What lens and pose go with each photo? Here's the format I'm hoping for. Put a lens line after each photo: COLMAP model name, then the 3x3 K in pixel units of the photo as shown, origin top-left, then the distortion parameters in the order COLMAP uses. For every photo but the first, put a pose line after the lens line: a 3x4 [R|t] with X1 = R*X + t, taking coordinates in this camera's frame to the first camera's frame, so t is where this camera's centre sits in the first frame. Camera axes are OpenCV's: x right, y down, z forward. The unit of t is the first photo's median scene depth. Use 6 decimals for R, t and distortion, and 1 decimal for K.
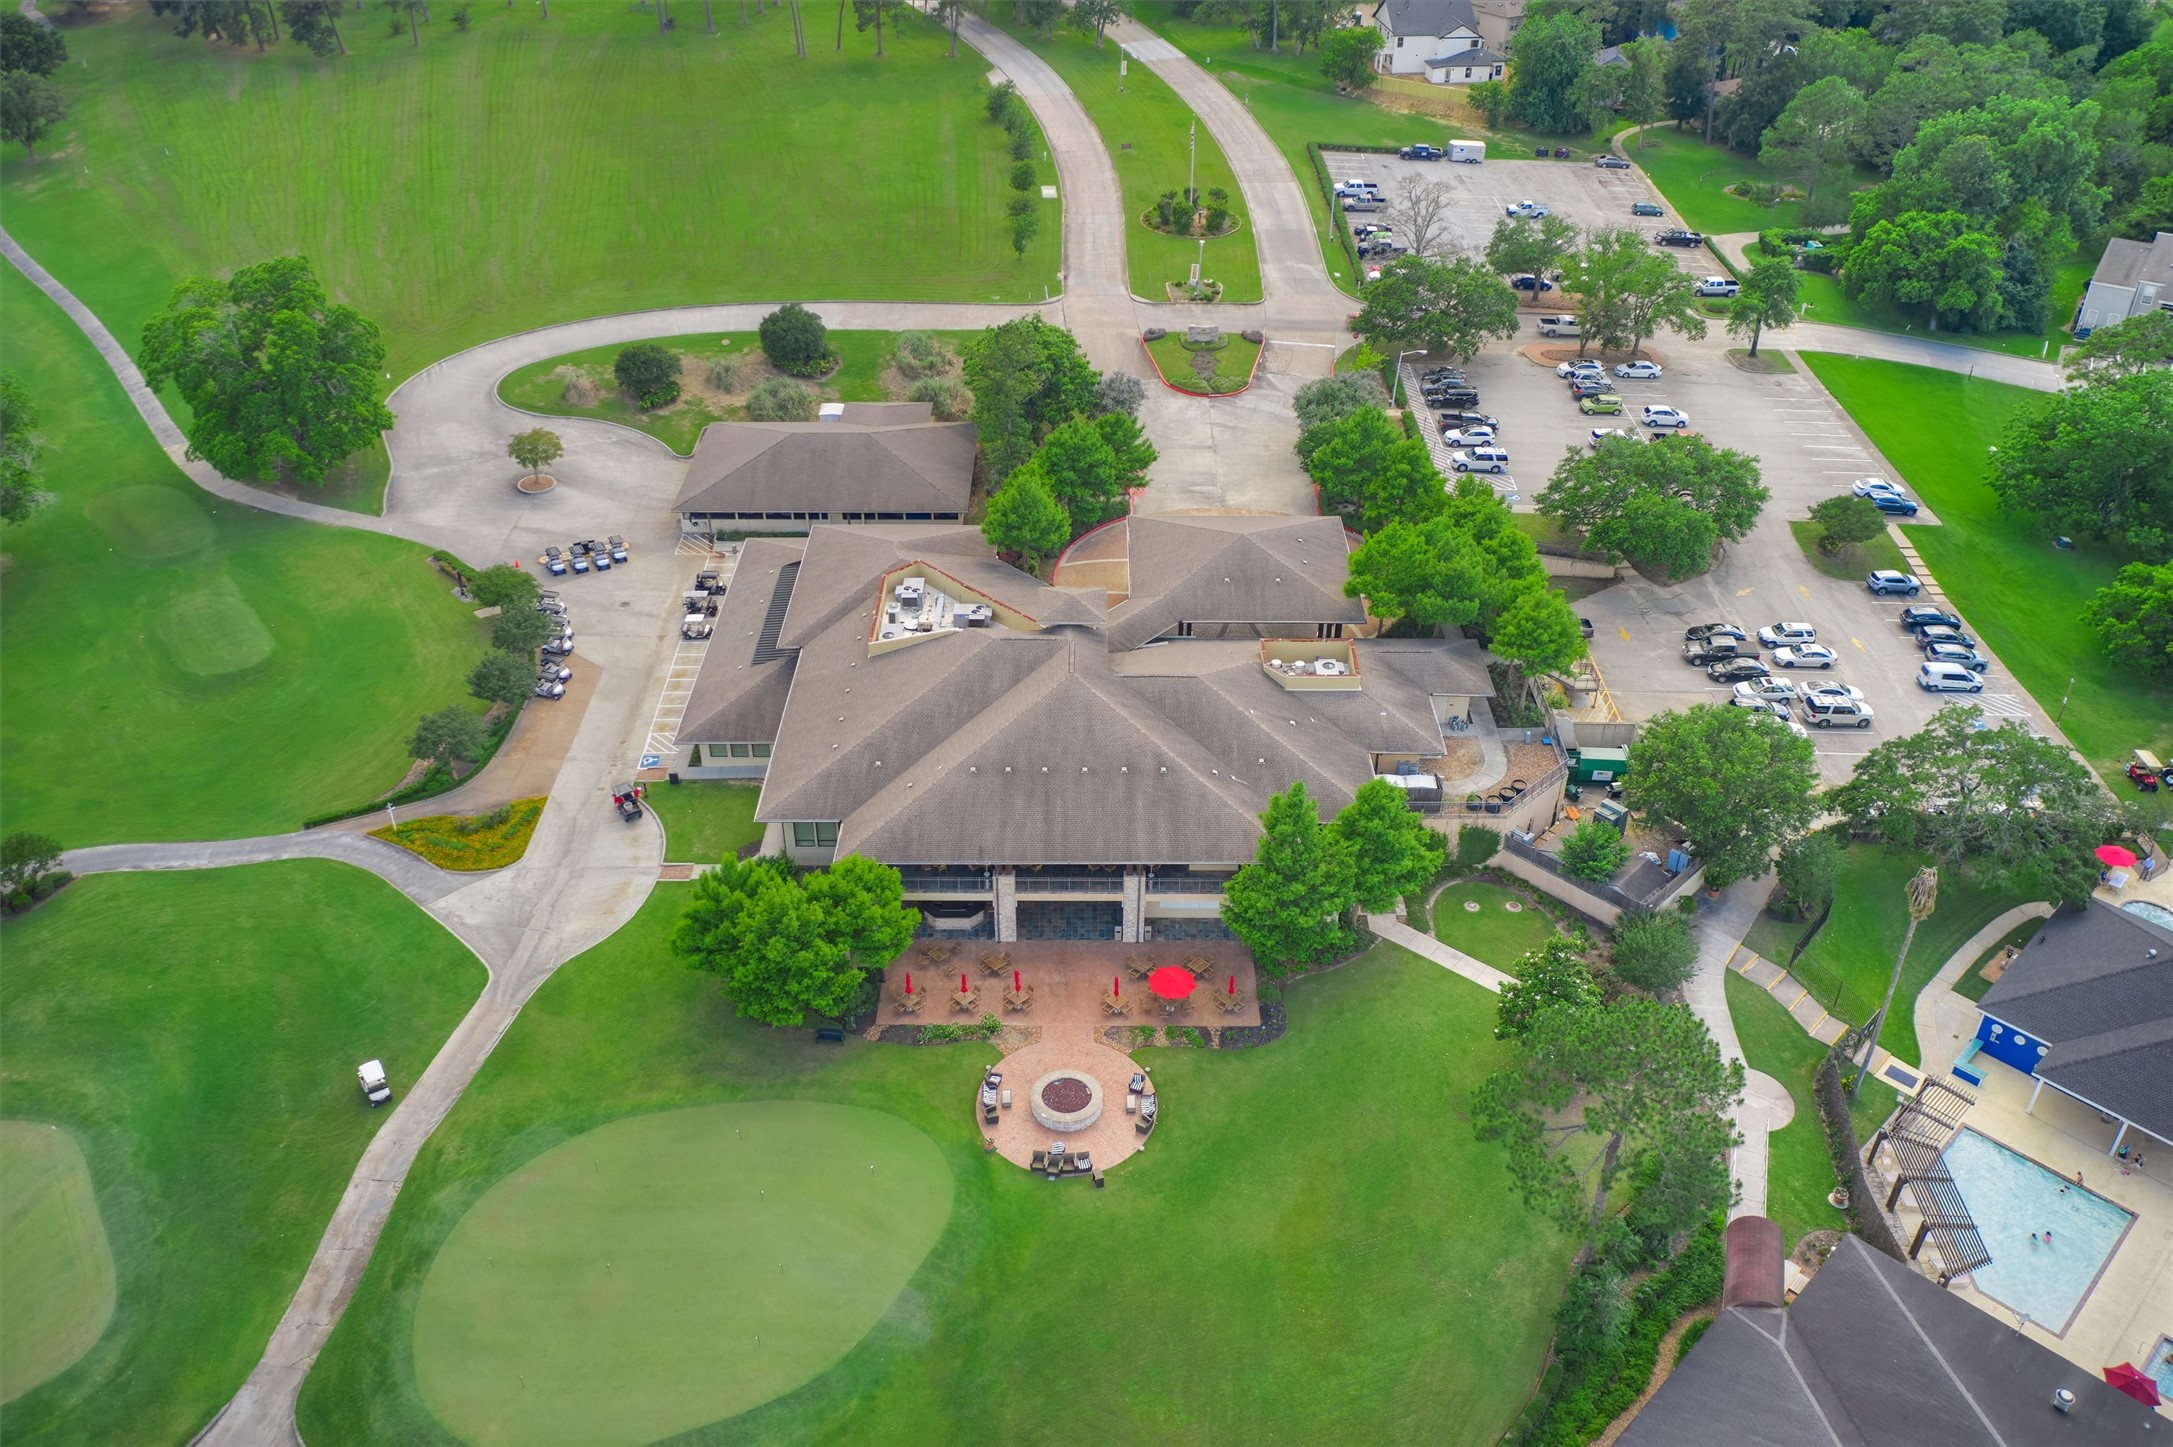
lens RADIAL K [[1776.5, 0, 1085.2], [0, 1776.5, 717.5], [0, 0, 1]] dist [-0.006202, 0.001798]
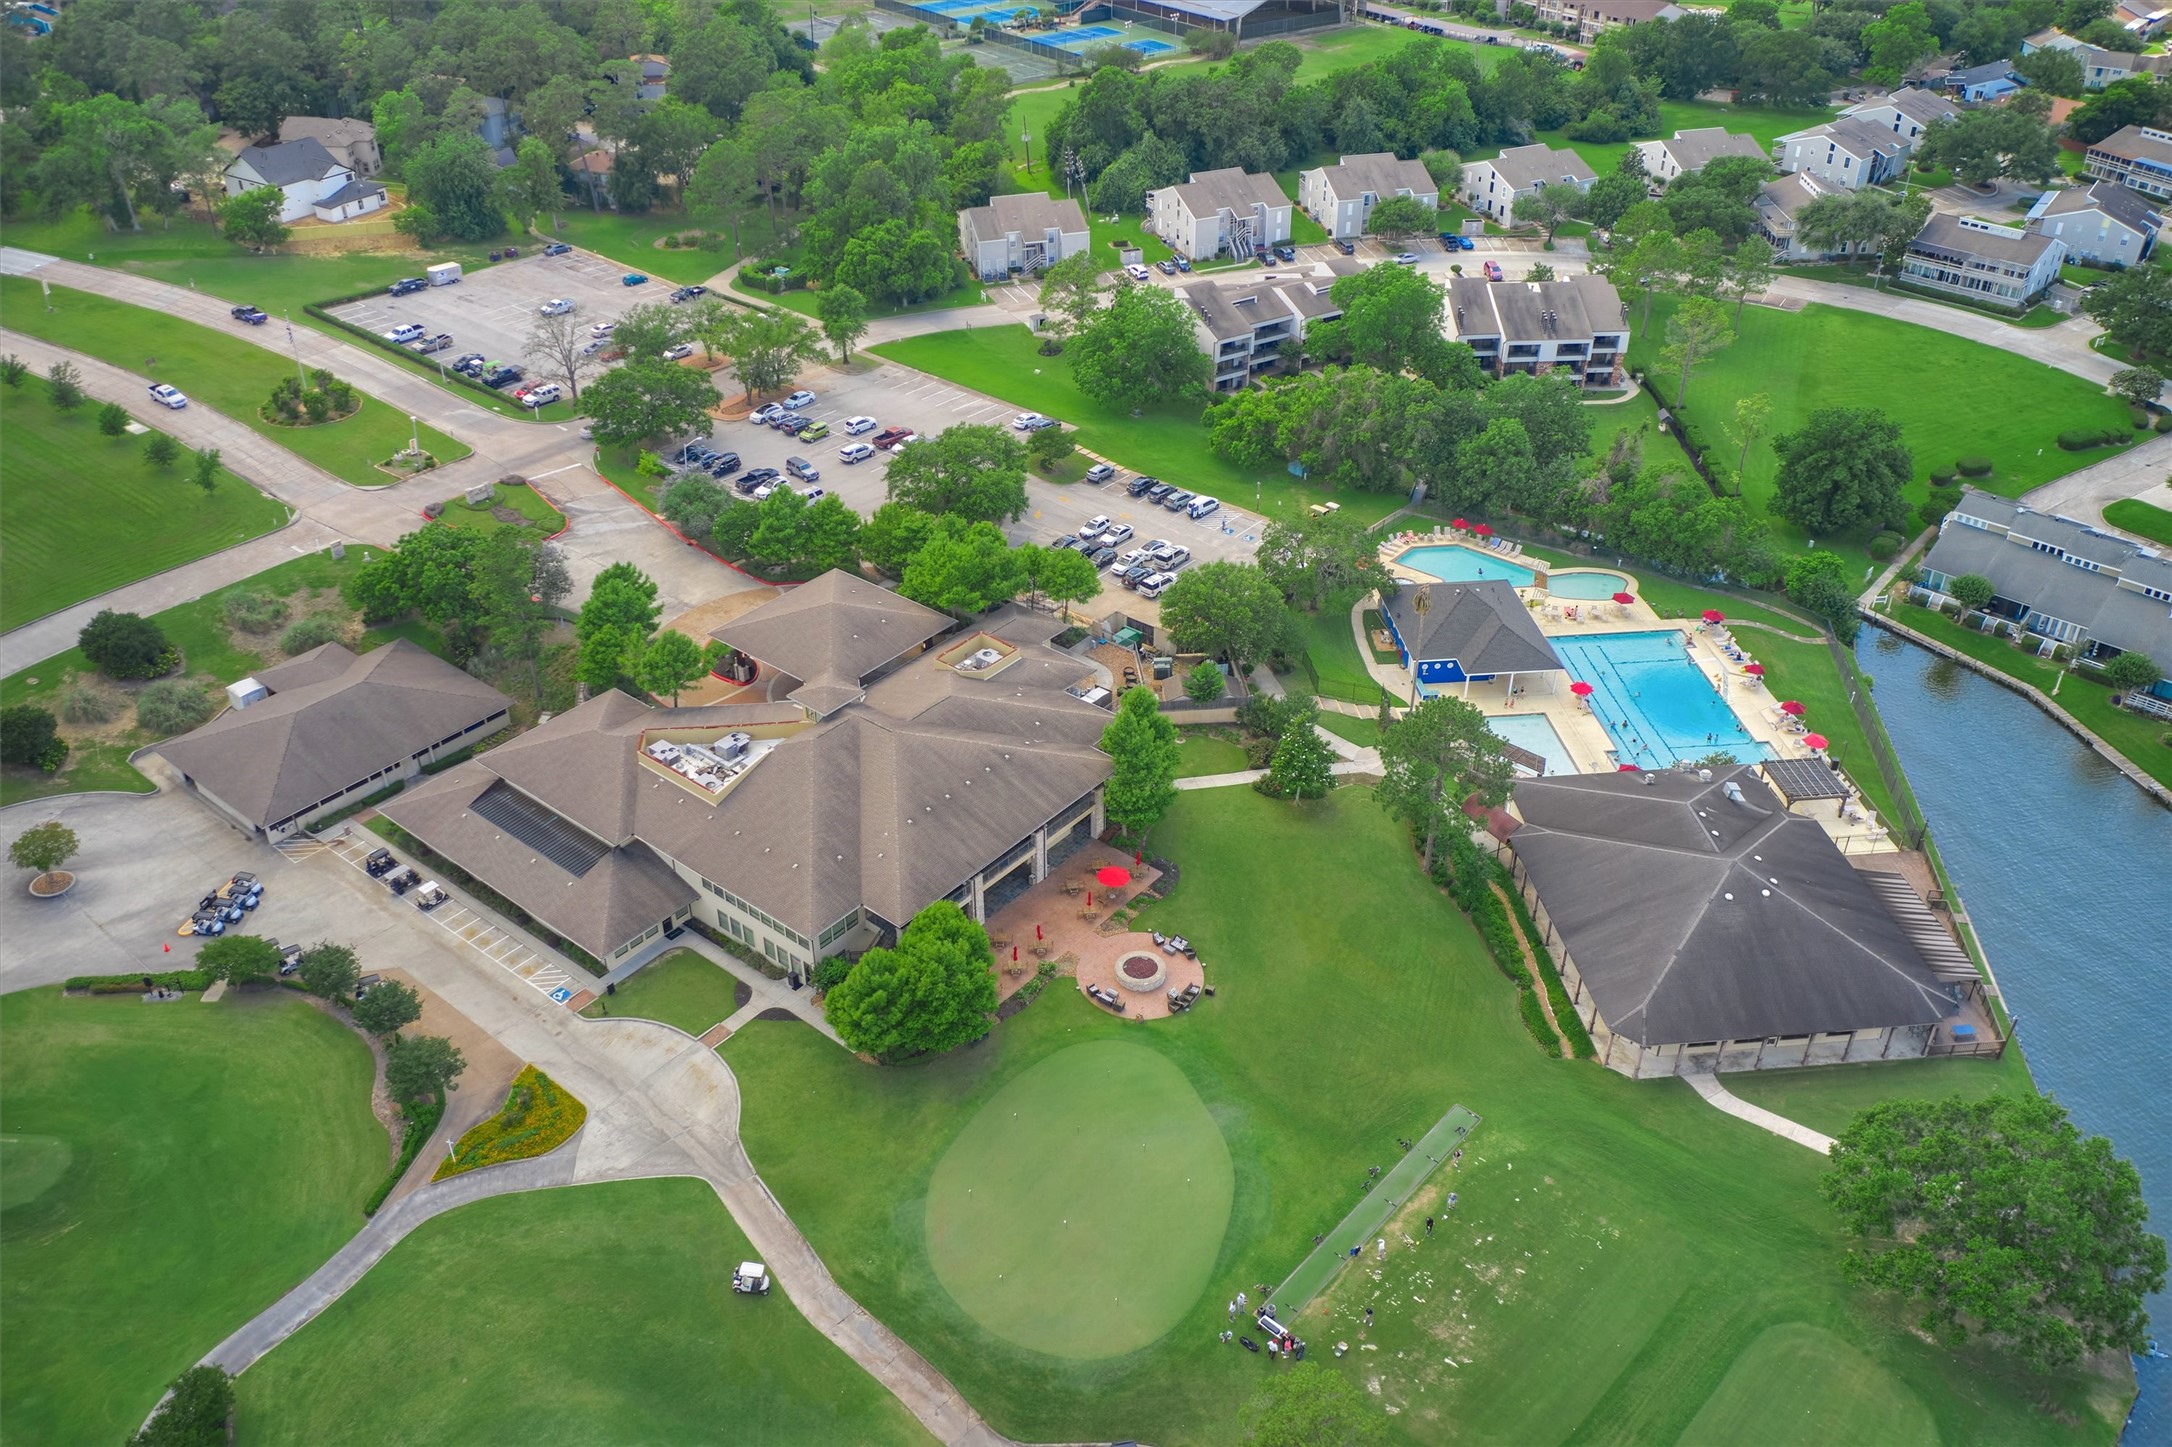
lens RADIAL K [[1775.7, 0, 1084.7], [0, 1775.7, 717.5], [0, 0, 1]] dist [-0.006202, 0.001798]
pose [[0.621875, -0.426522, 0.656772, -0.636143], [0.422889, 0.888773, 0.176769, -0.169797], [-0.659118, 0.167813, 0.733077, -0.037312]]
